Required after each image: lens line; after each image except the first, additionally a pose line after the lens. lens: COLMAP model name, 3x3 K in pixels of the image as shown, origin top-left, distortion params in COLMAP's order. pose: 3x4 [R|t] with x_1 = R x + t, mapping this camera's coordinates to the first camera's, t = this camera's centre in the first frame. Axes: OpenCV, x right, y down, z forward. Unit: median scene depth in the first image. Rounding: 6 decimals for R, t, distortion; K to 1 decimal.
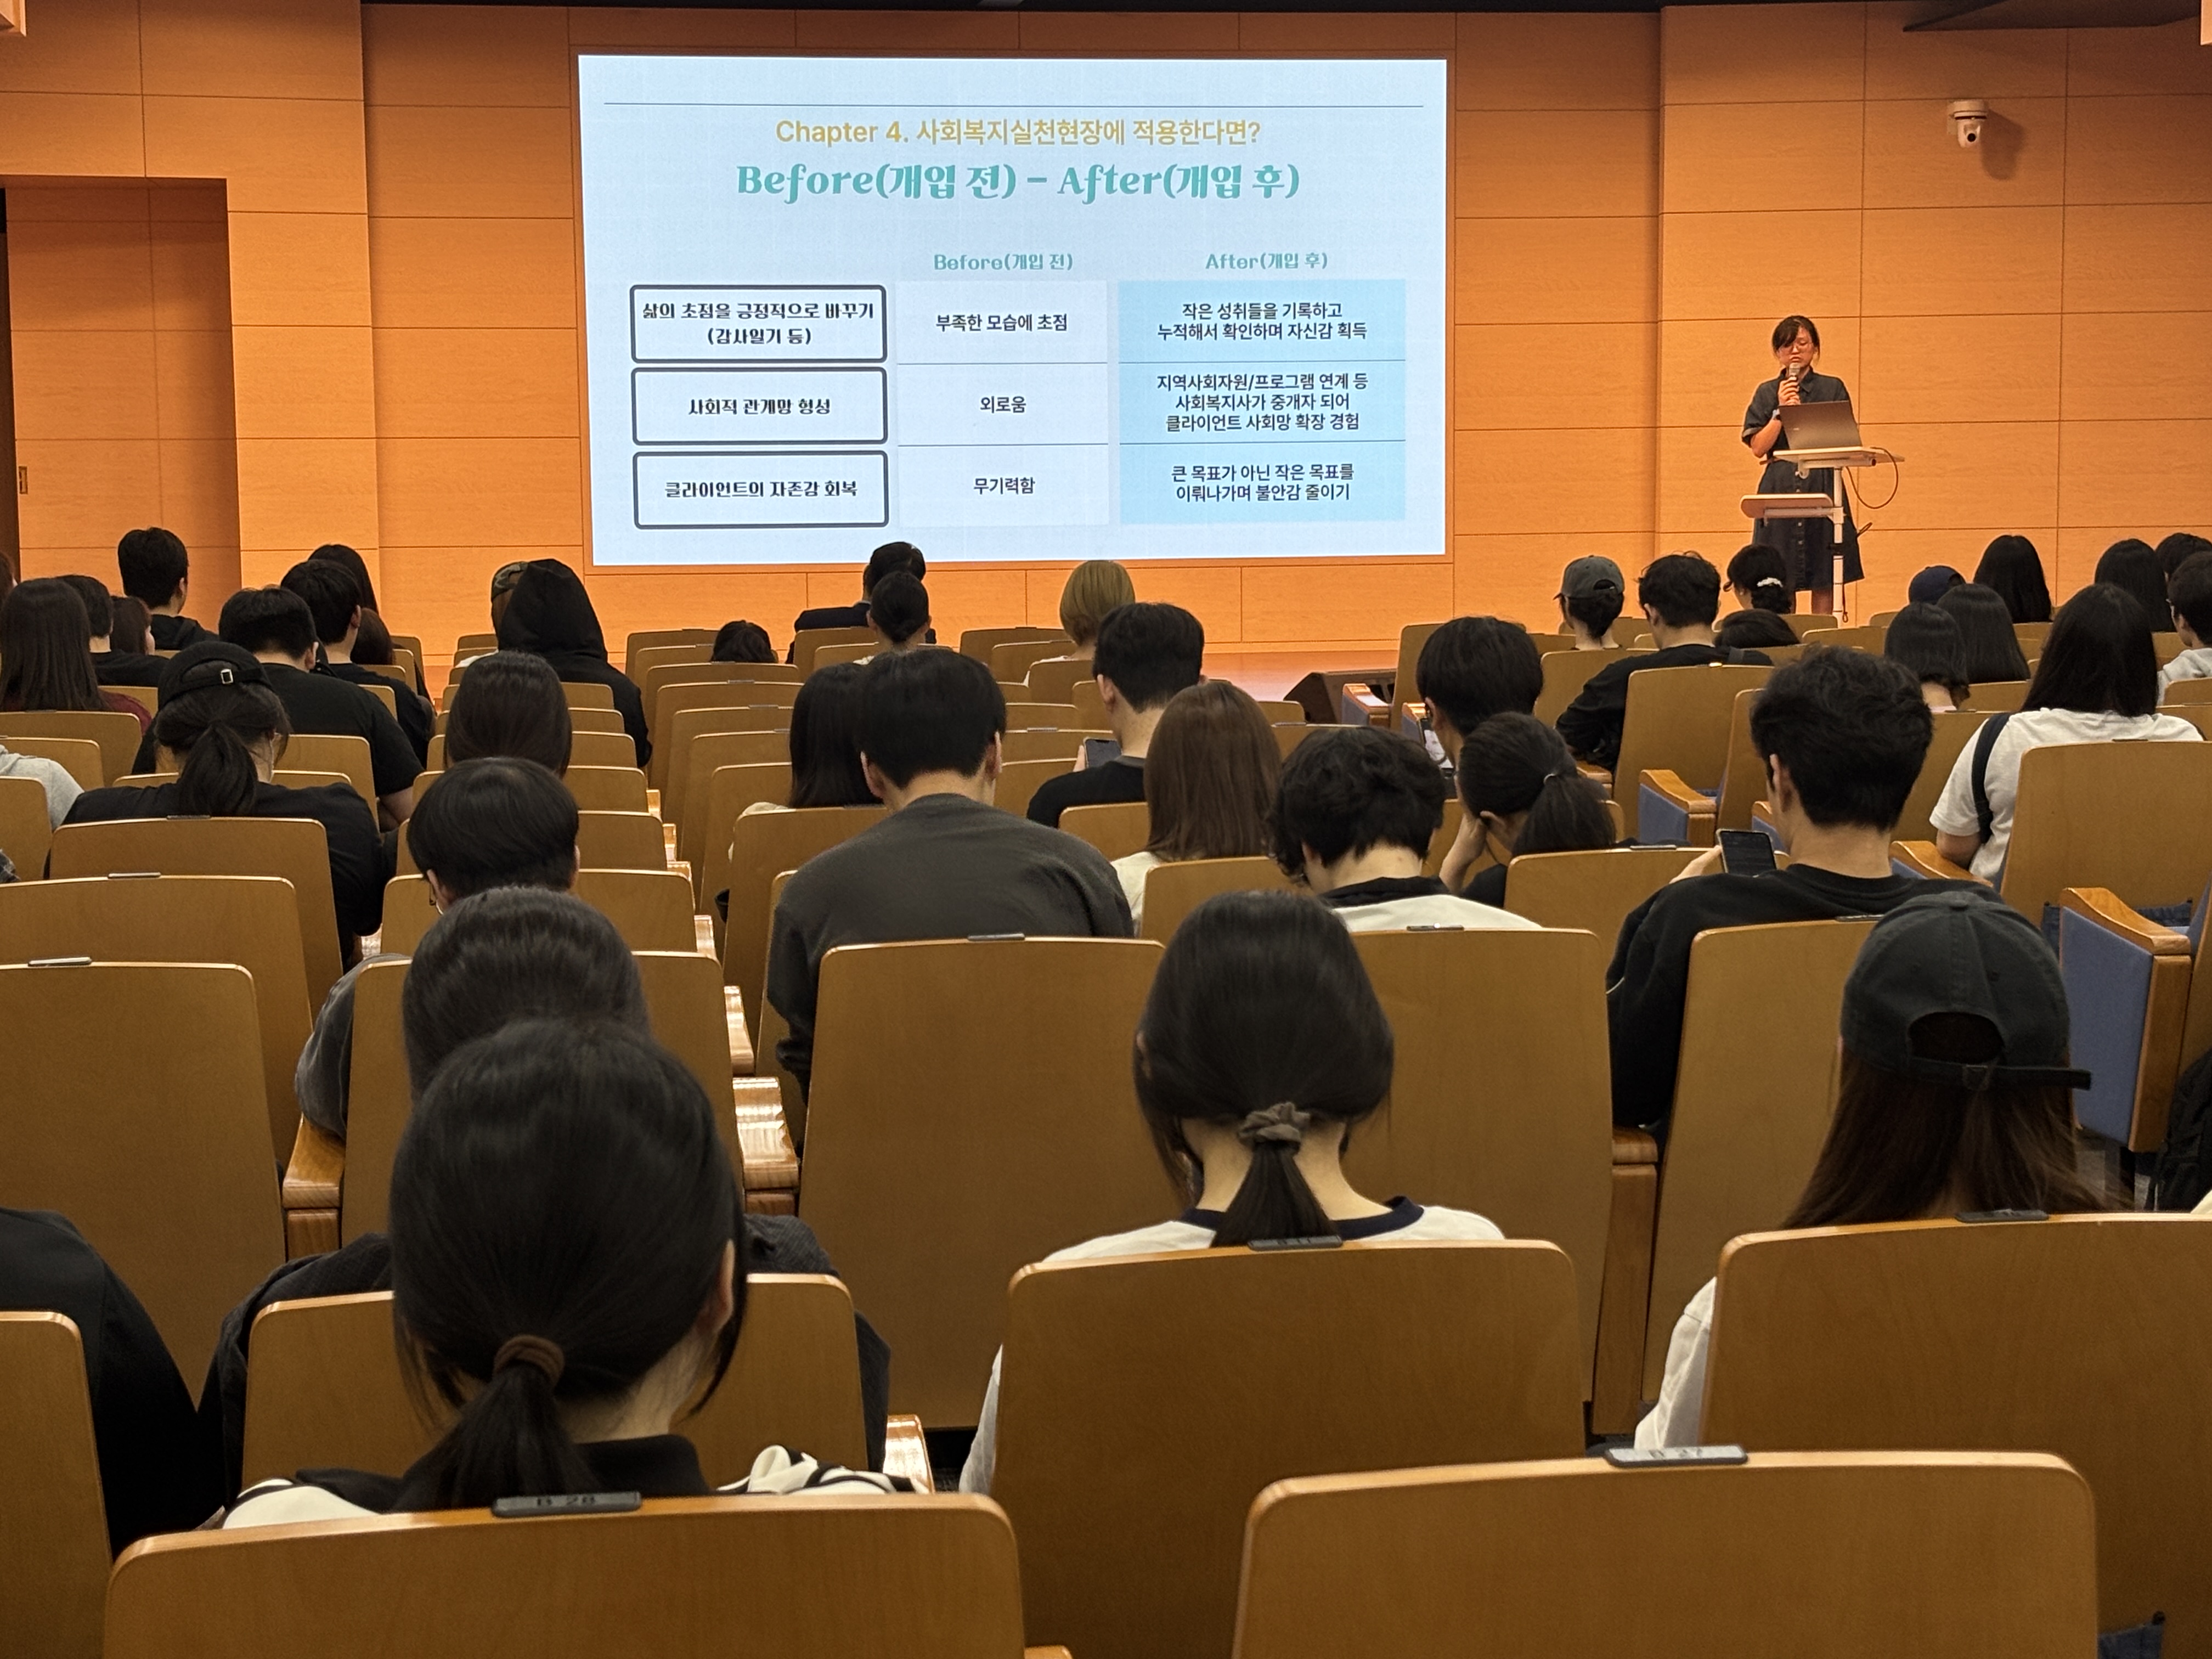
lens RADIAL K [[4038.4, 0, 1106.0], [0, 4038.4, 829.5], [0, 0, 1]] dist [0.019127, 0.298755]
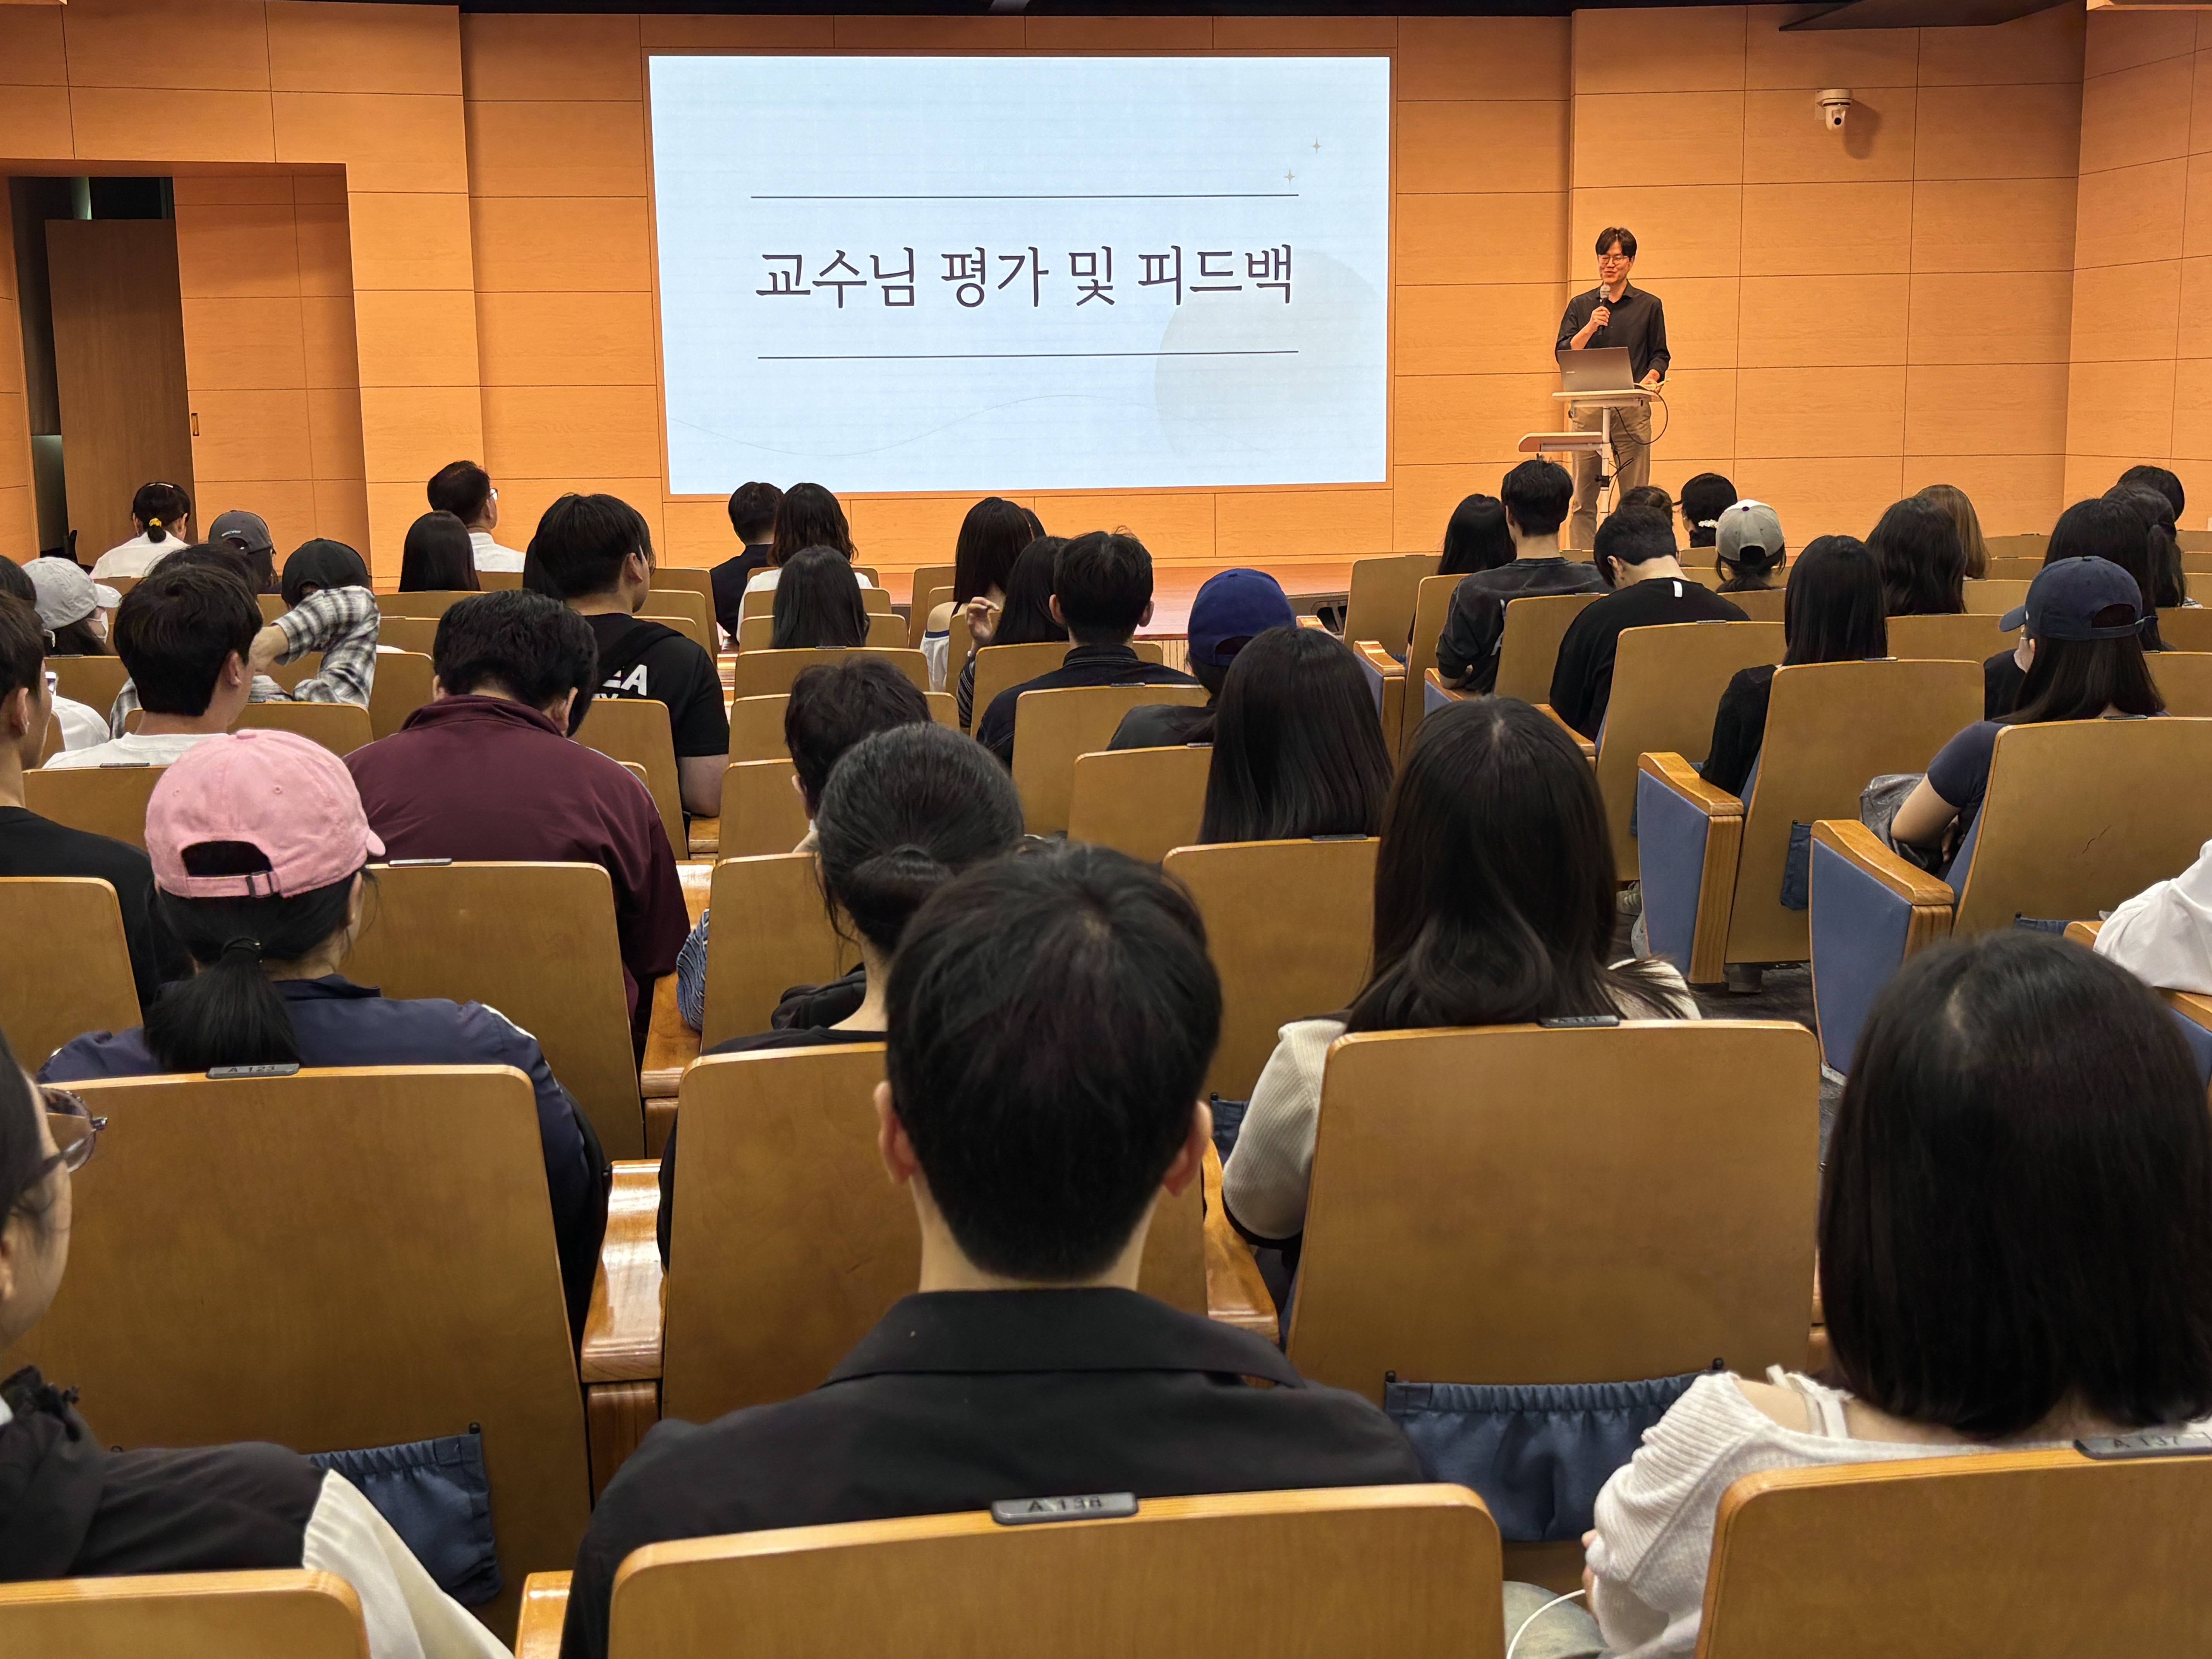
lens RADIAL K [[2684.7, 0, 1106.0], [0, 2684.7, 829.5], [0, 0, 1]] dist [0.029669, -0.026819]
pose [[0.999916, -0.002206, -0.012756, 0.011500], [0.003184, 0.997016, 0.077134, -0.027468], [0.012547, -0.077168, 0.996939, 0.205591]]
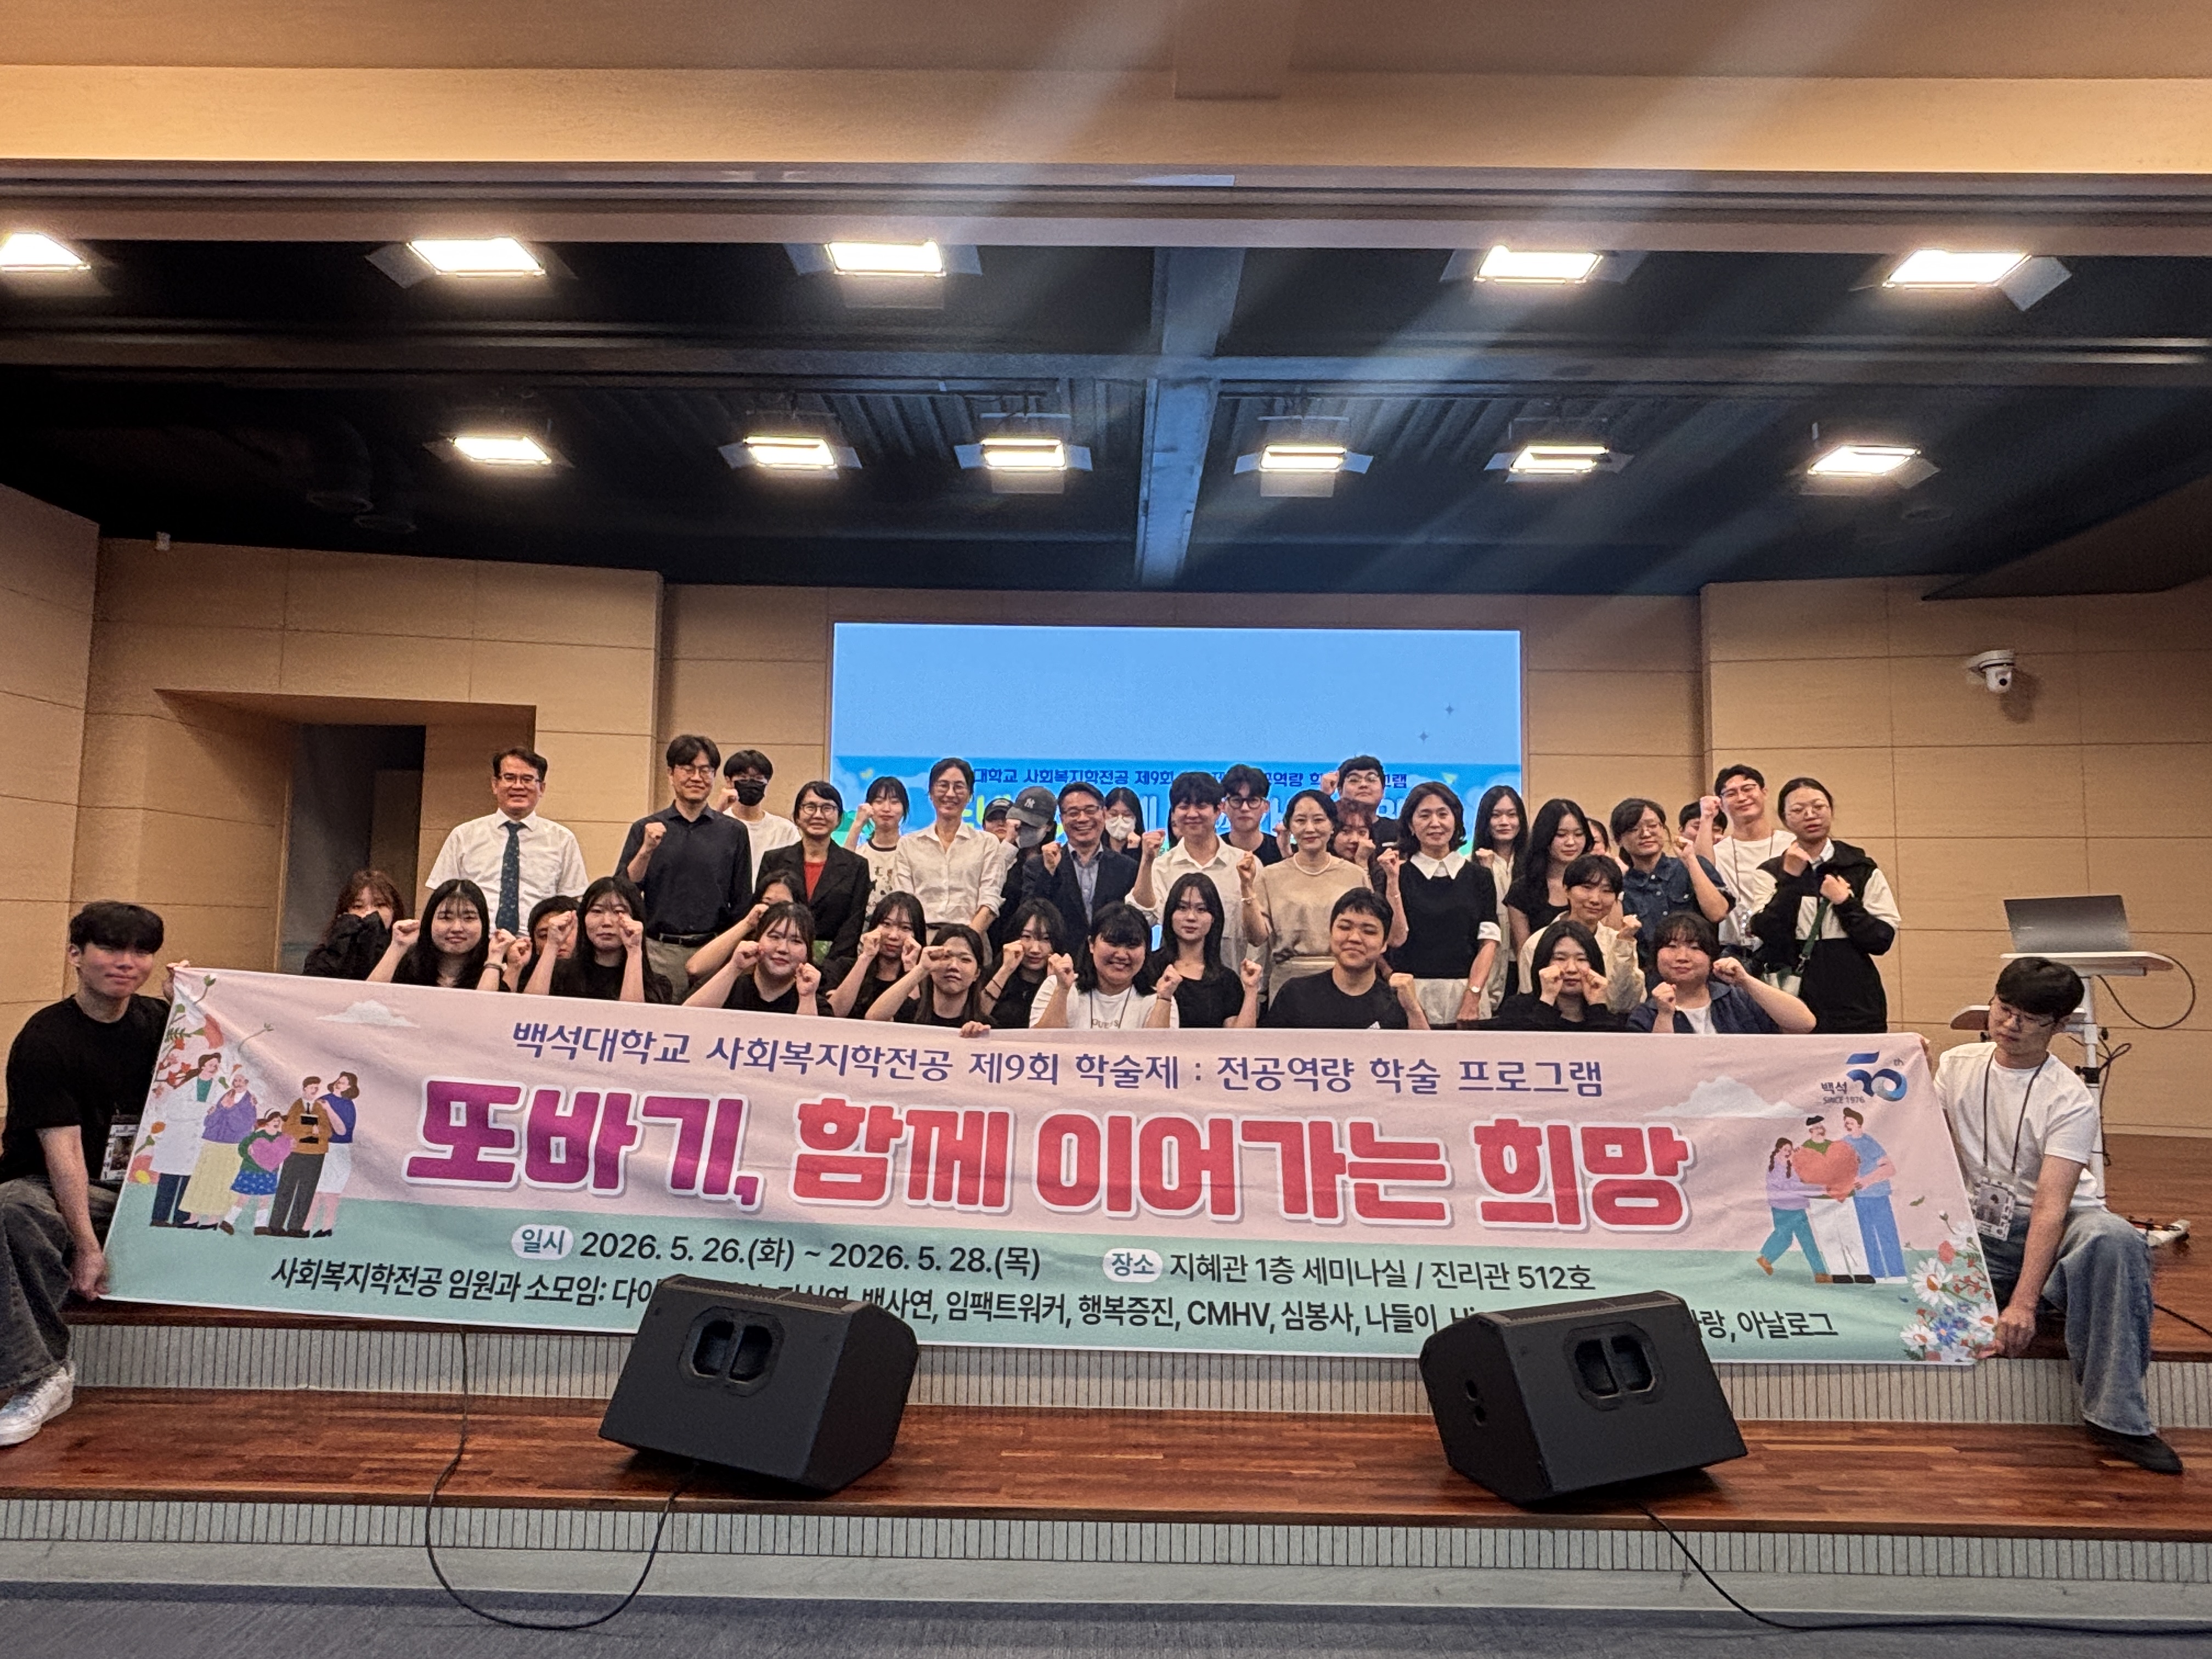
lens RADIAL K [[1309.3, 0, 1106.0], [0, 1309.3, 829.5], [0, 0, 1]] dist [0.020720, -0.000056]
pose [[0.988371, 0.011928, -0.151594, 0.020477], [-0.036985, 0.985838, -0.163571, -0.059766], [0.147497, 0.167276, 0.974815, 0.610603]]
